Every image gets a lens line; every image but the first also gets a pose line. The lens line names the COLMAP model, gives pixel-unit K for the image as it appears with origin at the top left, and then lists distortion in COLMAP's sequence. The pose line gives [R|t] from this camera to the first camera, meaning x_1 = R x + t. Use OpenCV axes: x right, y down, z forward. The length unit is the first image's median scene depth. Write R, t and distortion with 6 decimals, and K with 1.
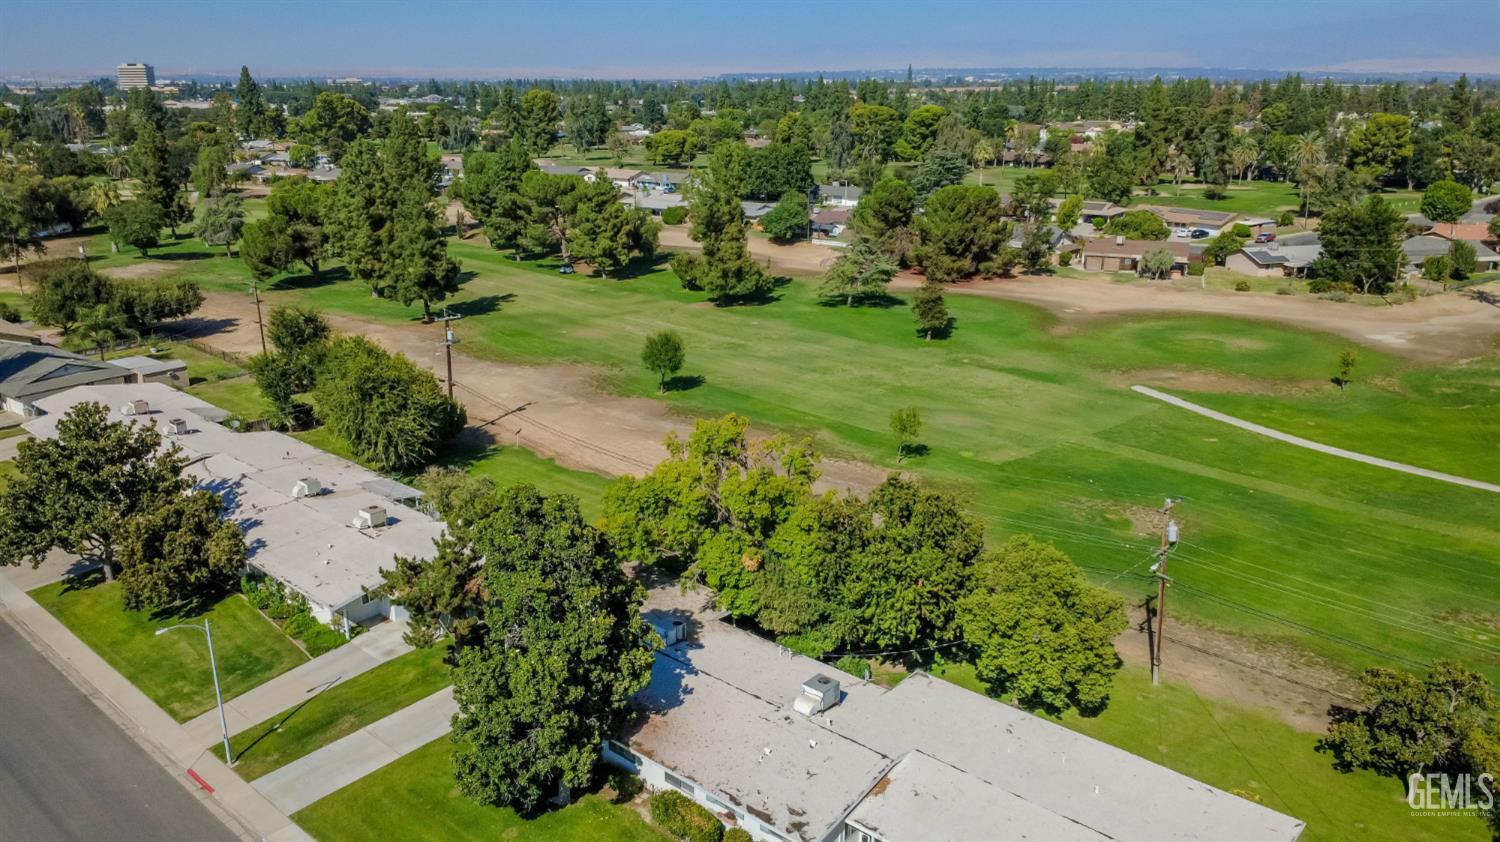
lens RADIAL K [[1092.2, 0, 750.0], [0, 1092.2, 421.0], [0, 0, 1]] dist [-0.011622, 0.004456]
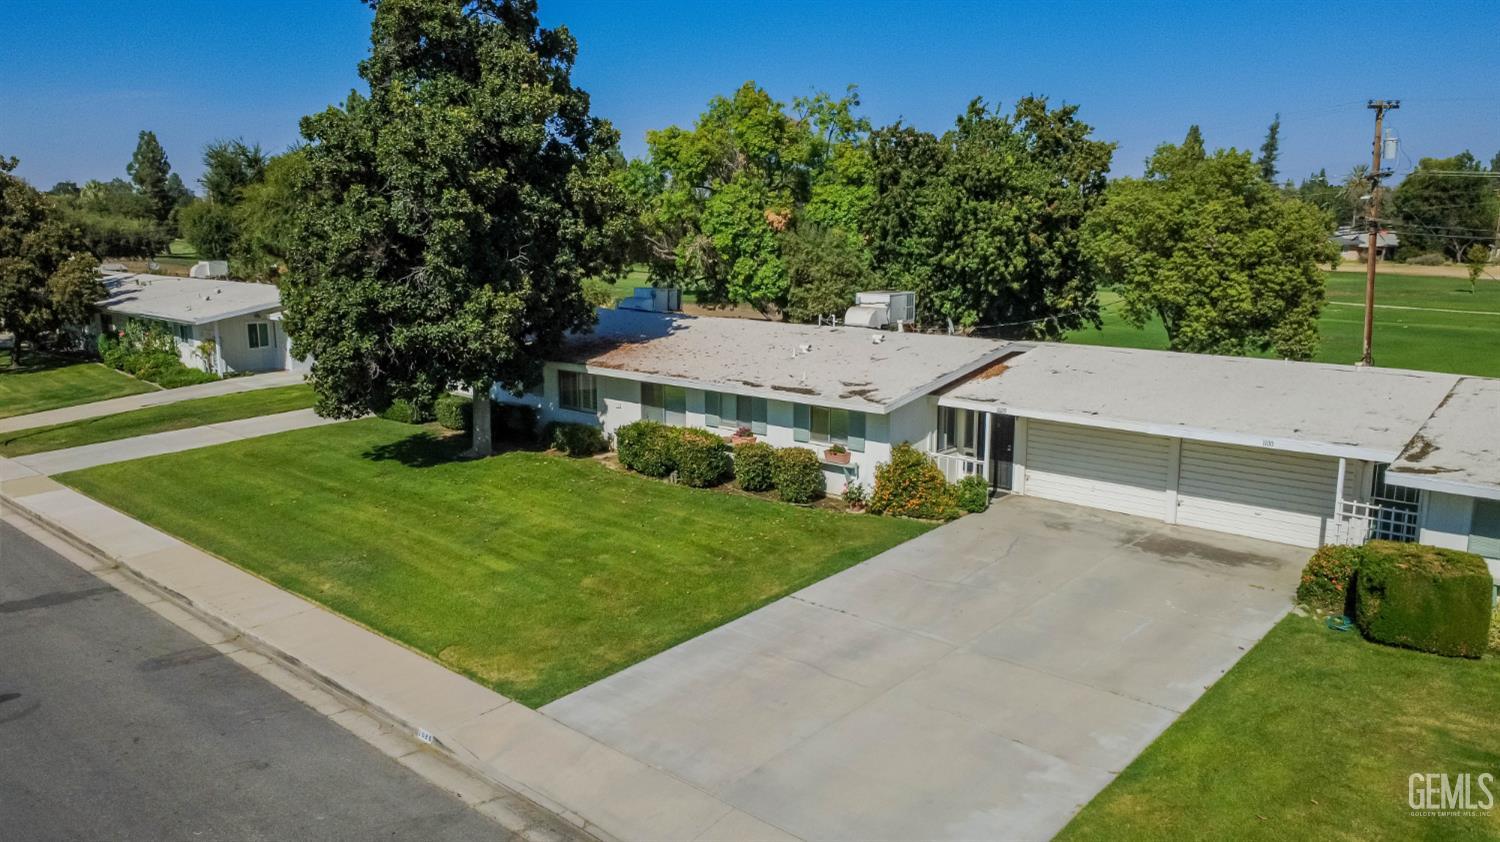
lens RADIAL K [[1092.2, 0, 750.0], [0, 1092.2, 421.0], [0, 0, 1]] dist [-0.011622, 0.004456]
pose [[0.999809, 0.006533, -0.018429, -0.000871], [-0.008674, 0.992909, -0.118564, 0.116582], [0.017524, 0.118701, 0.992775, 0.108247]]
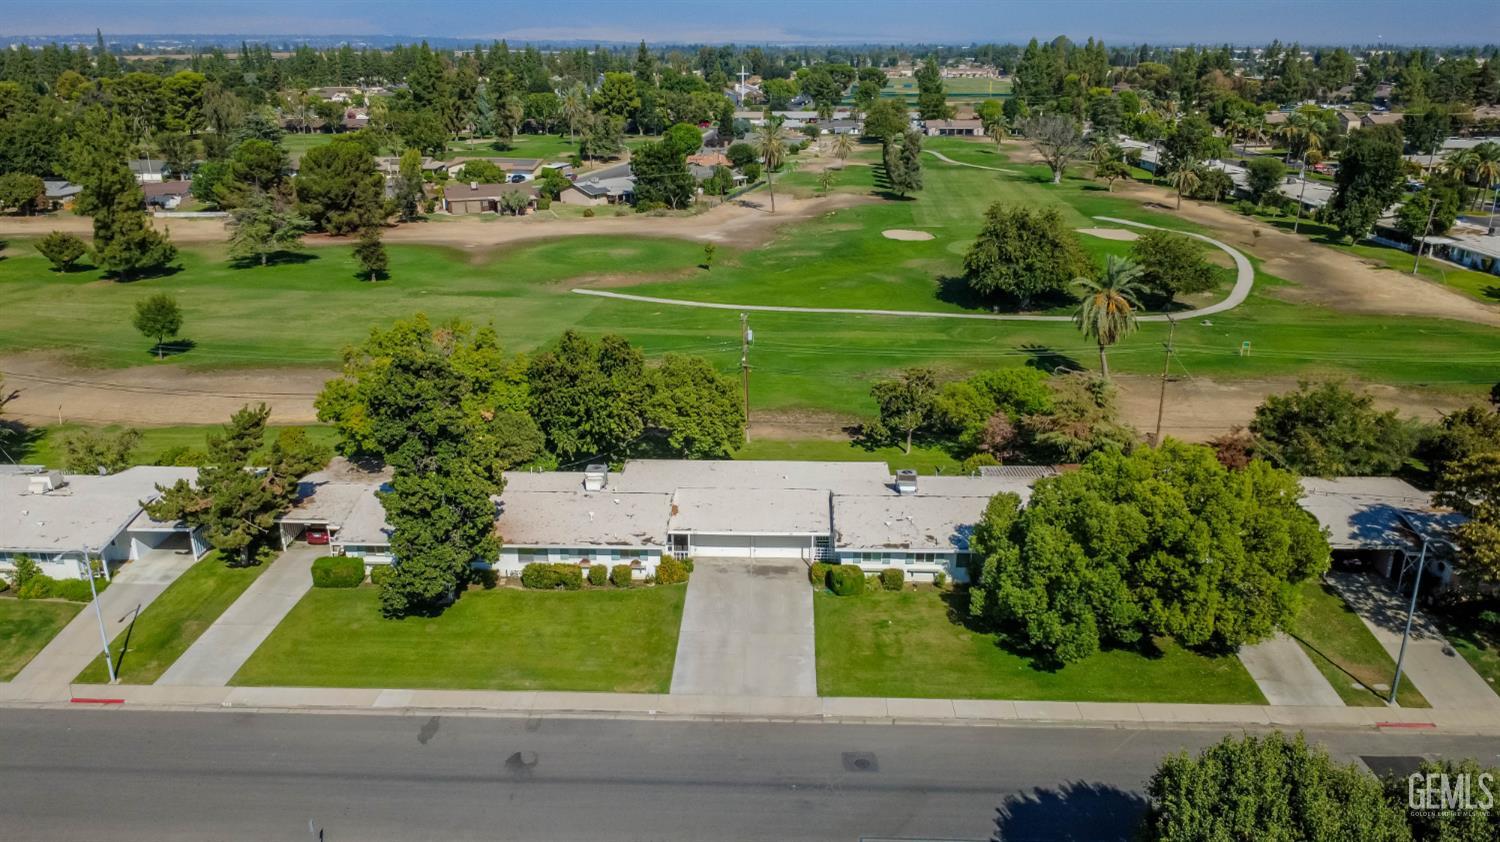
lens RADIAL K [[1092.2, 0, 750.0], [0, 1092.2, 421.0], [0, 0, 1]] dist [-0.011622, 0.004456]
pose [[0.774544, -0.202615, 0.599190, -0.179737], [0.186284, 0.978362, 0.090031, 0.026925], [-0.604467, 0.041886, 0.795528, -0.069057]]
